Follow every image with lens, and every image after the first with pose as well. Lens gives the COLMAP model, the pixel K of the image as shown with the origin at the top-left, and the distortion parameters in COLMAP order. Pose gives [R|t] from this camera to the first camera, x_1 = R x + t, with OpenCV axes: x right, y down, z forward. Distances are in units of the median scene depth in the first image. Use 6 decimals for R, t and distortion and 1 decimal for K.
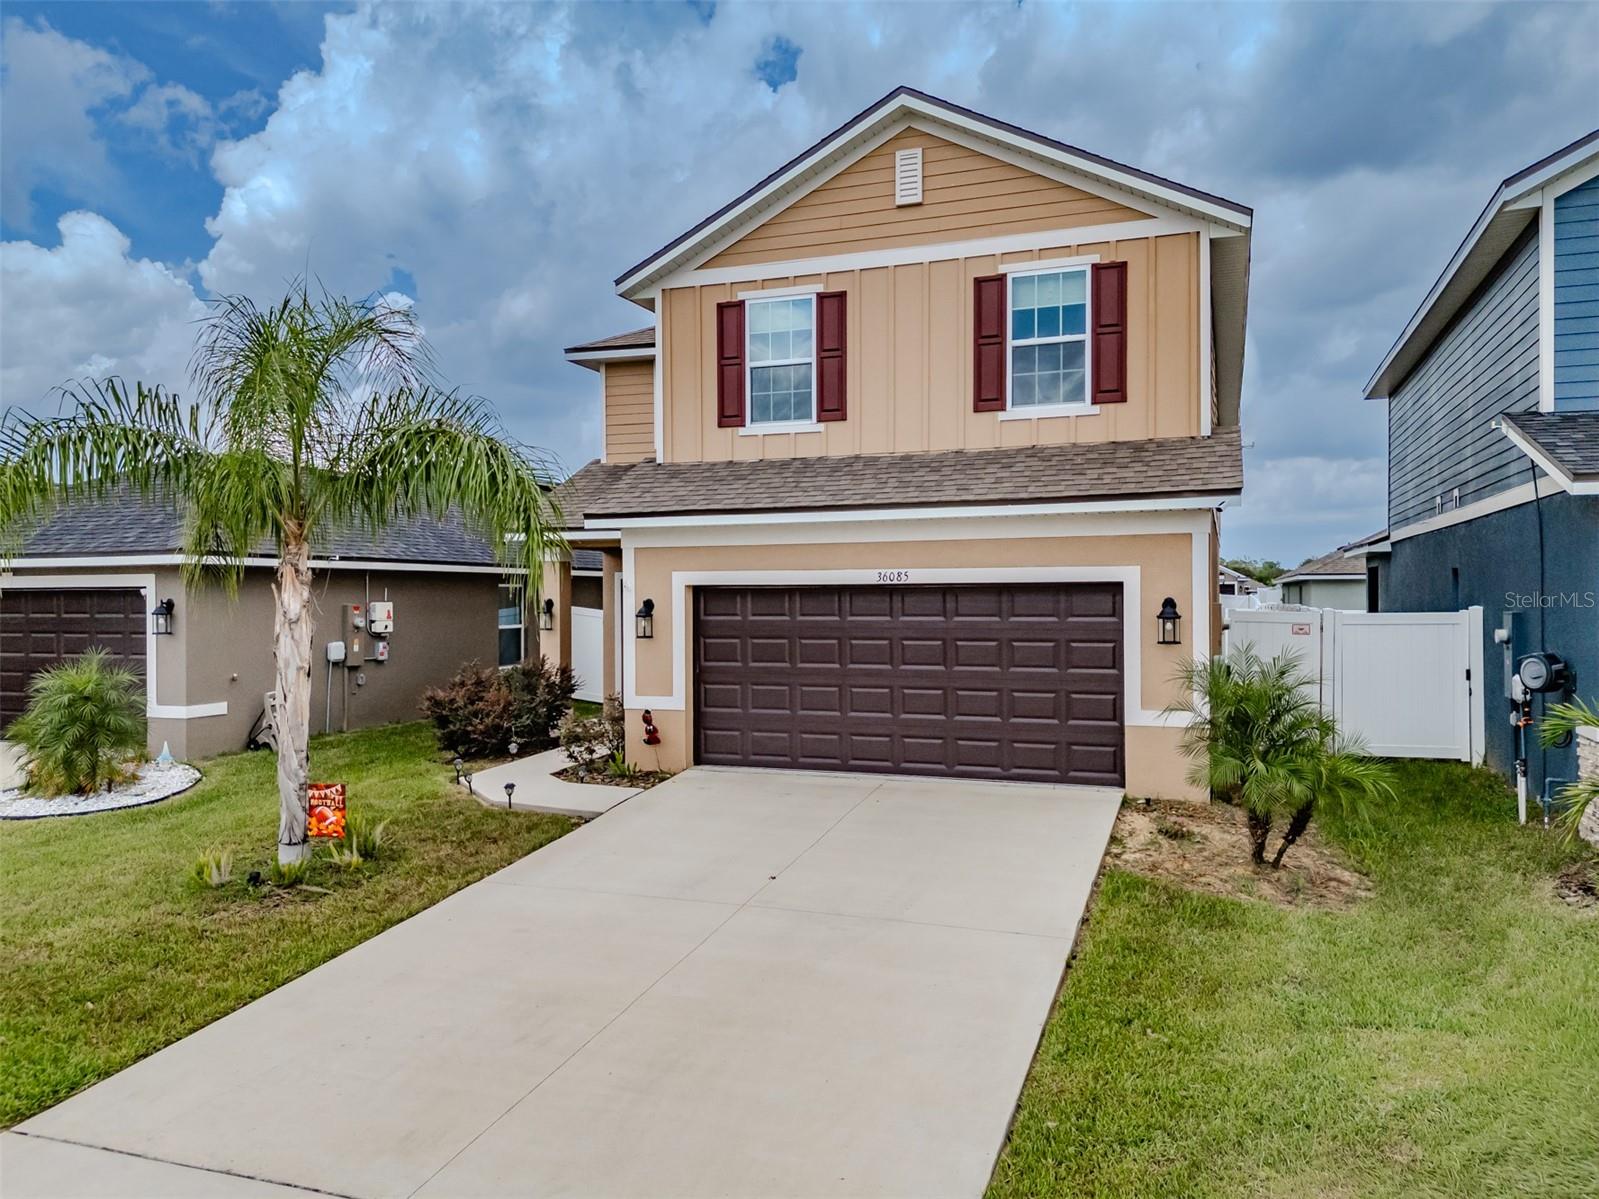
lens RADIAL K [[1180.5, 0, 794.9], [0, 1180.5, 608.2], [0, 0, 1]] dist [0.027164, -0.011901]
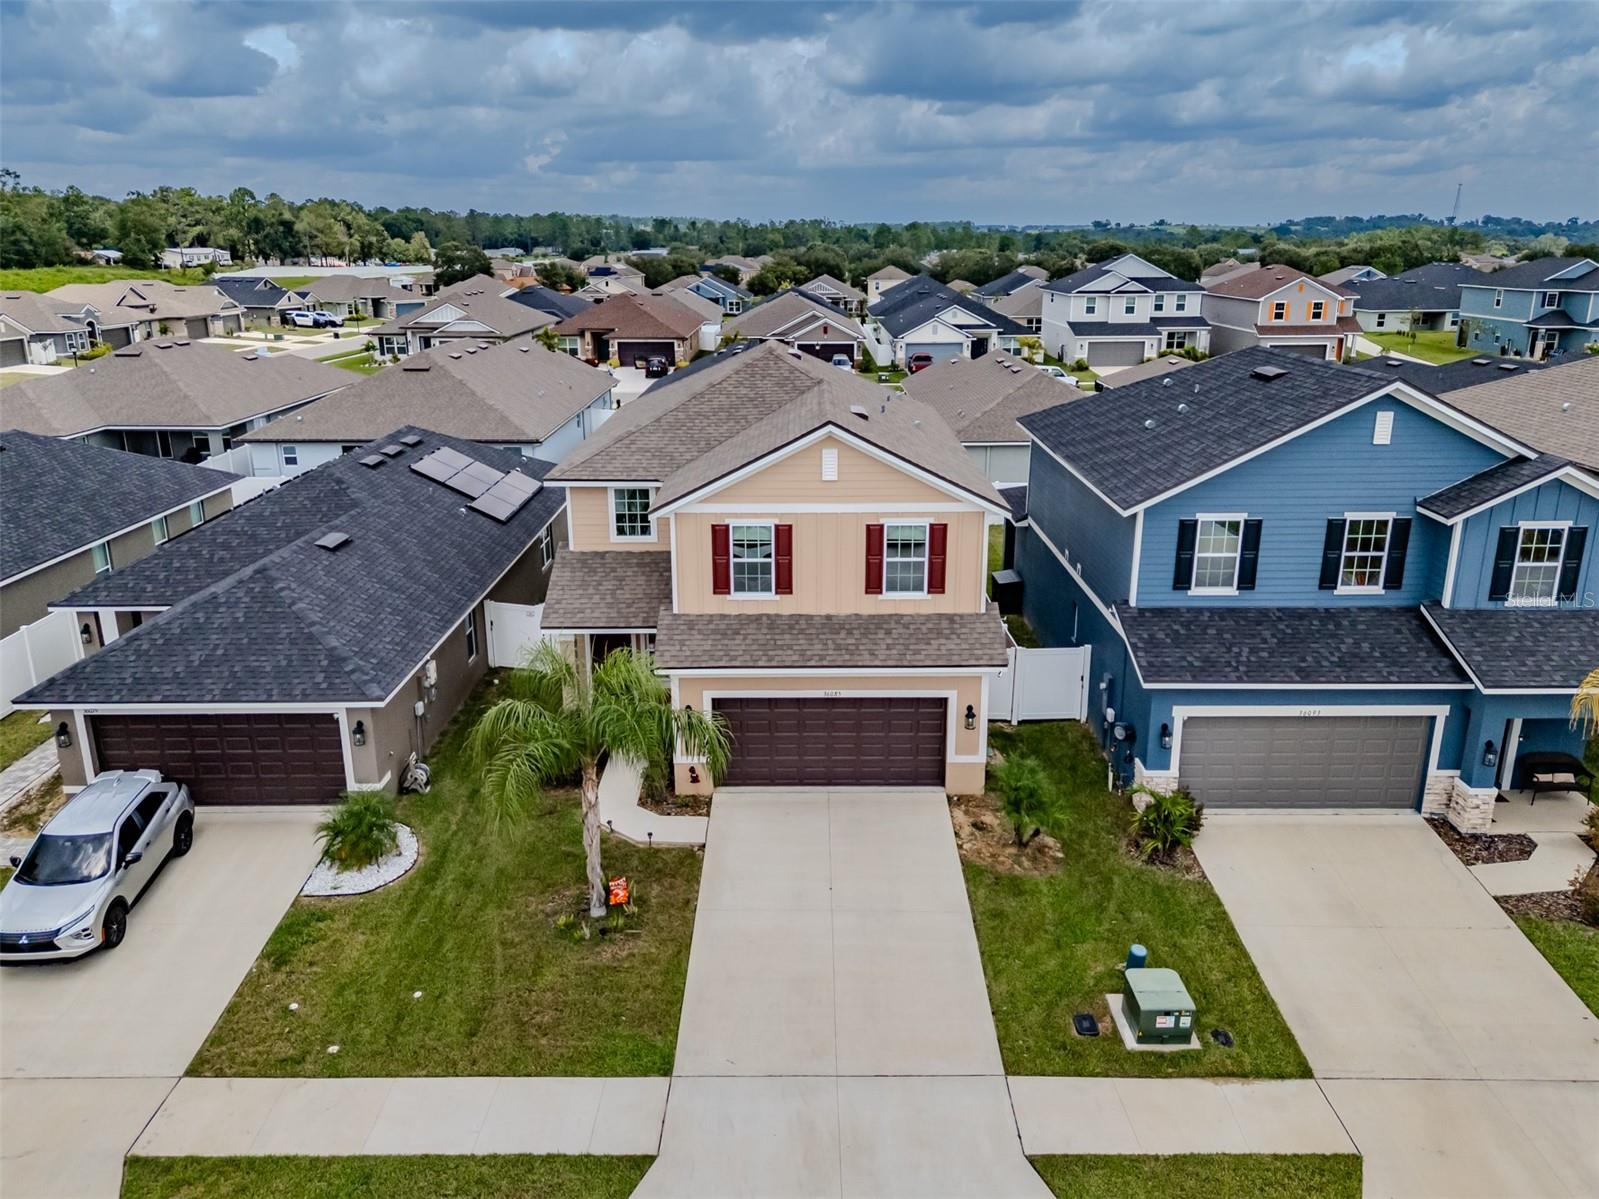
lens RADIAL K [[1225.4, 0, 799.5], [0, 1225.4, 599.5], [0, 0, 1]] dist [0.069758, -0.077479]
pose [[0.939912, -0.098341, 0.326948, -0.578476], [0.003327, 0.960212, 0.279251, -0.702584], [-0.341401, -0.261384, 0.902842, -0.701038]]
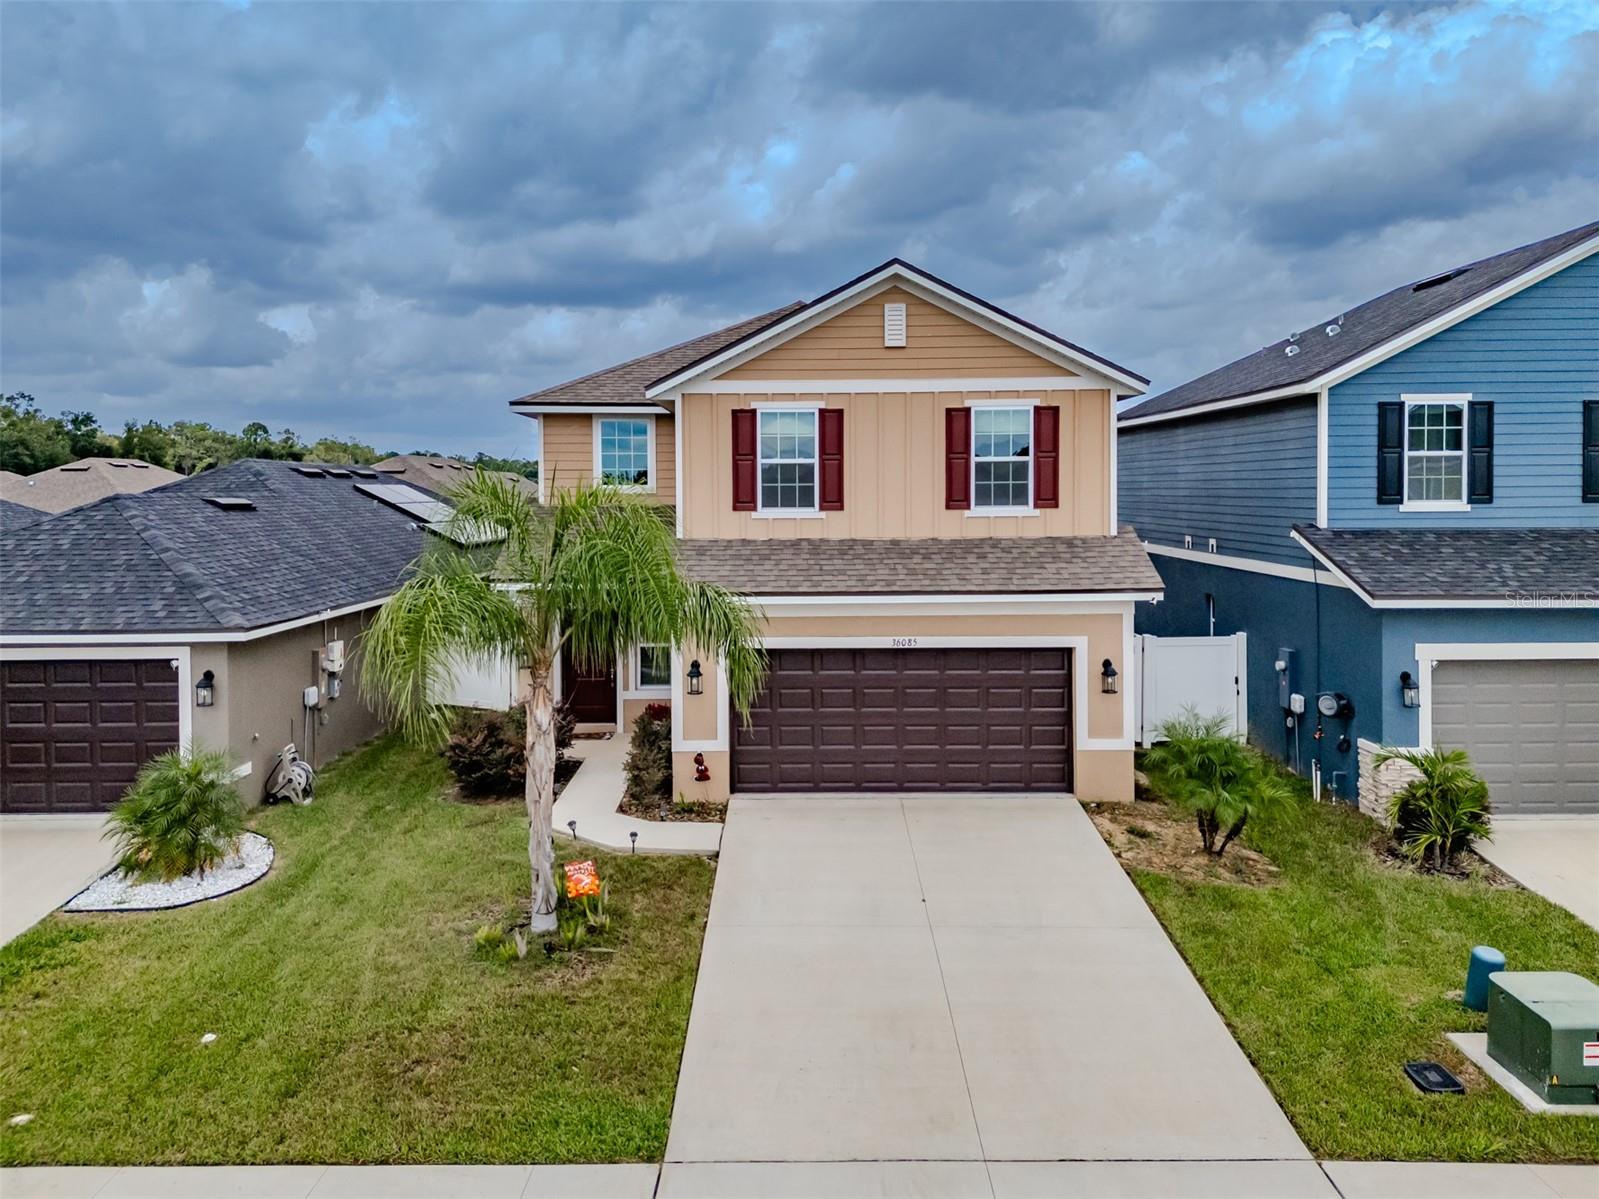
lens RADIAL K [[1232.9, 0, 794.5], [0, 1232.9, 516.9], [0, 0, 1]] dist [0.038752, -0.011672]
pose [[0.939988, -0.009915, 0.341065, -0.480954], [0.006099, 0.999906, 0.012257, -0.178095], [-0.341154, -0.009441, 0.939960, -0.232154]]
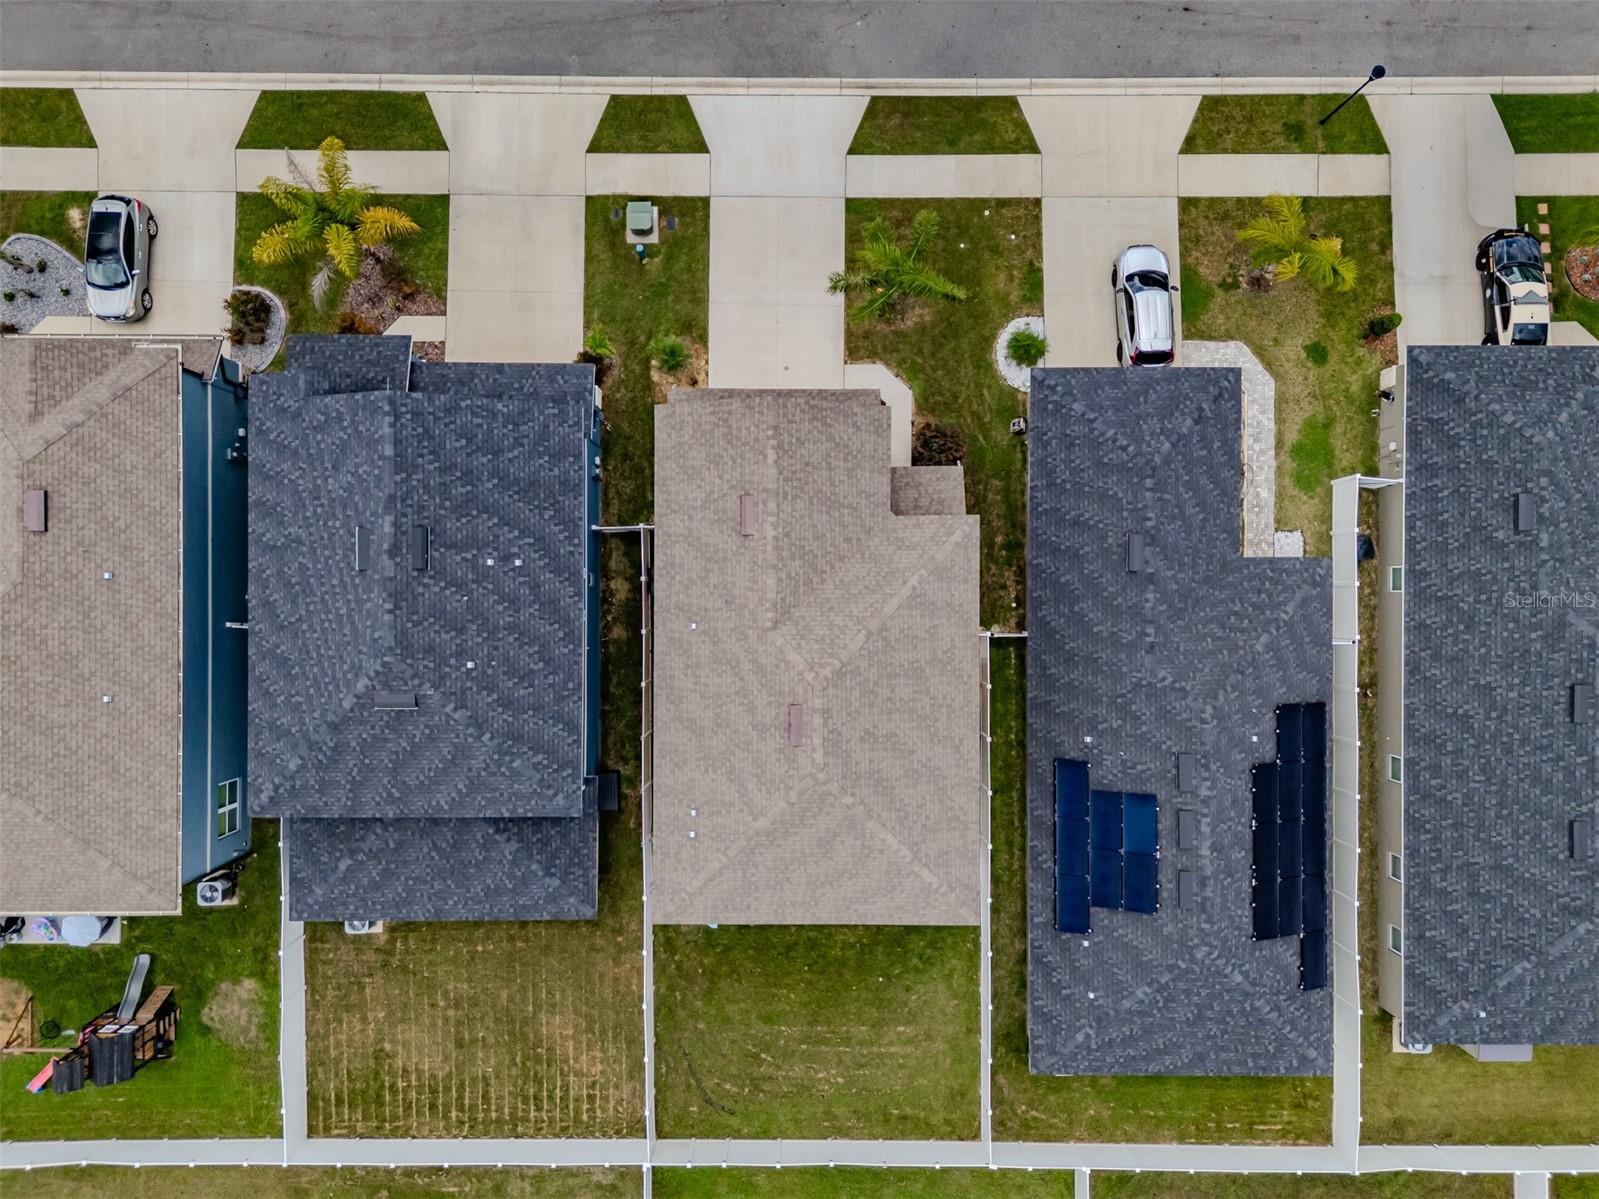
lens RADIAL K [[1258.8, 0, 785.6], [0, 1258.8, 593.7], [0, 0, 1]] dist [0.076867, -0.088372]
pose [[-0.940377, 0.339973, -0.010464, 0.254948], [-0.004990, 0.016973, 0.999843, -3.307565], [0.340097, 0.940282, -0.014265, 1.494644]]
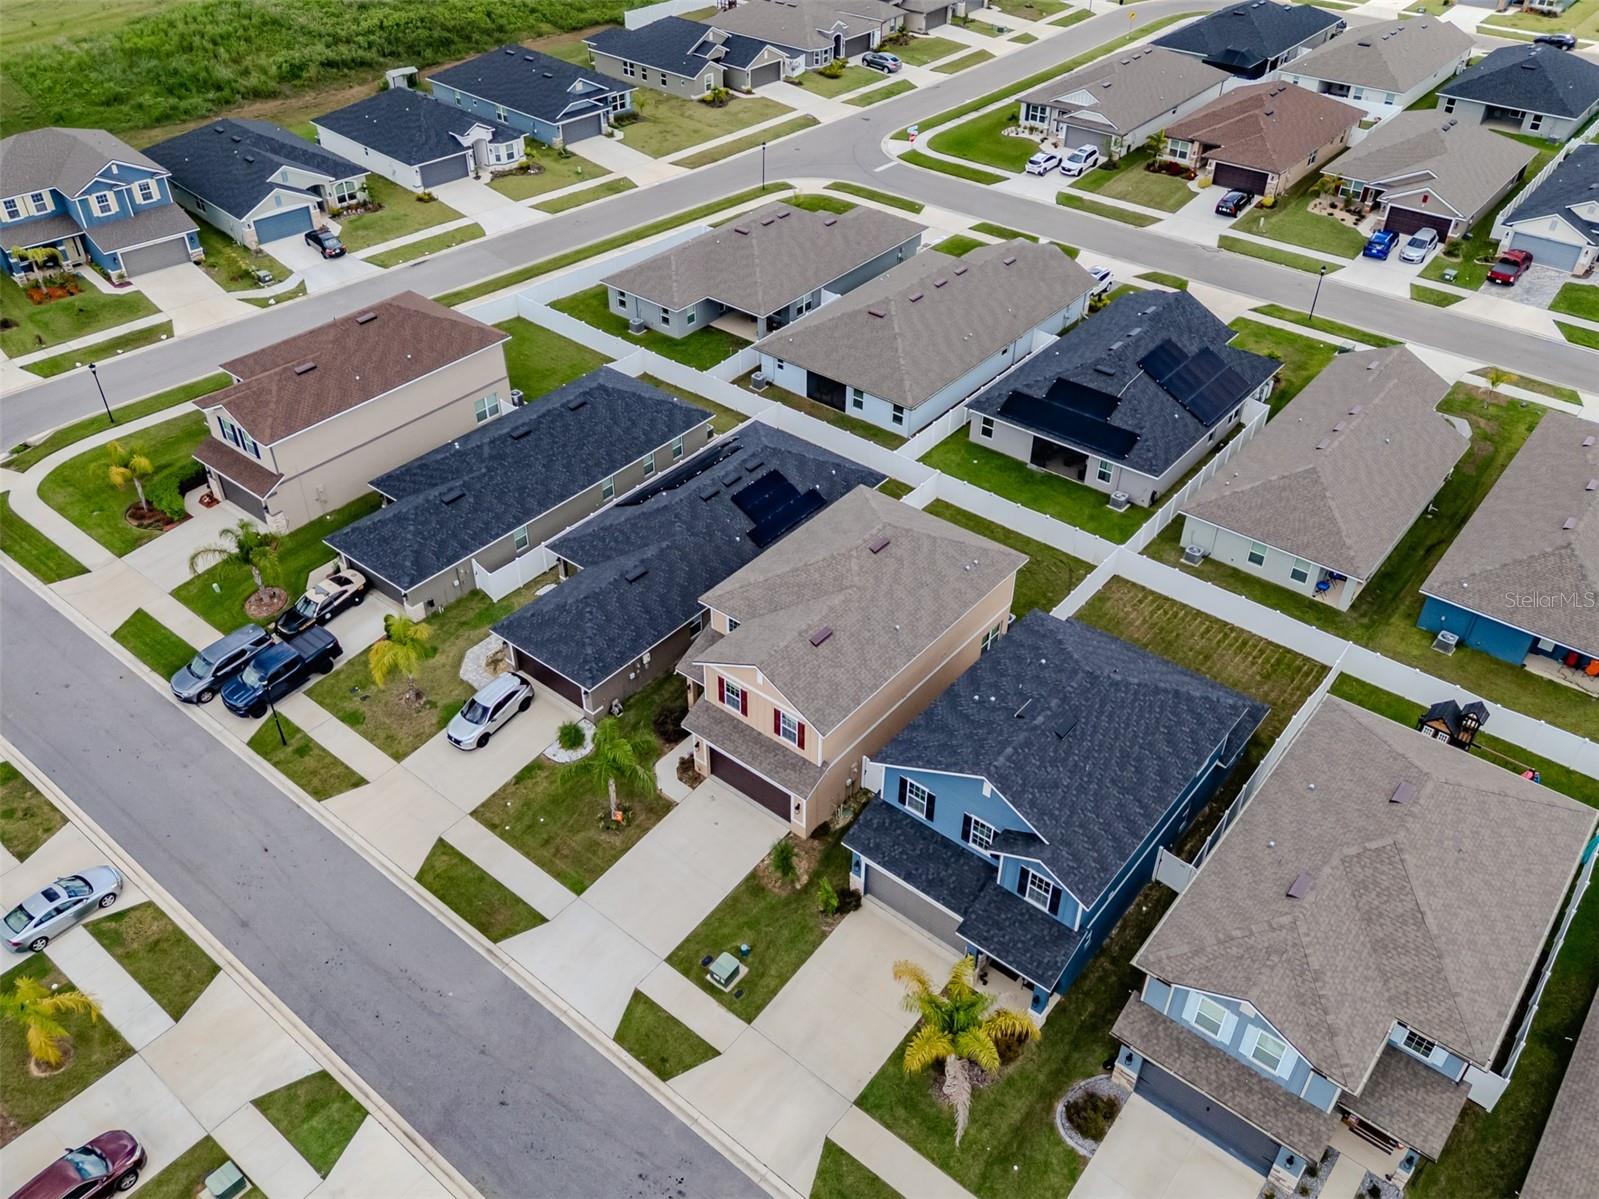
lens RADIAL K [[1258.8, 0, 785.6], [0, 1258.8, 593.7], [0, 0, 1]] dist [0.076867, -0.088372]
pose [[0.944483, 0.206842, -0.255279, 1.149406], [-0.006805, 0.789114, 0.614208, -3.066273], [0.328489, -0.578373, 0.746713, -1.786994]]
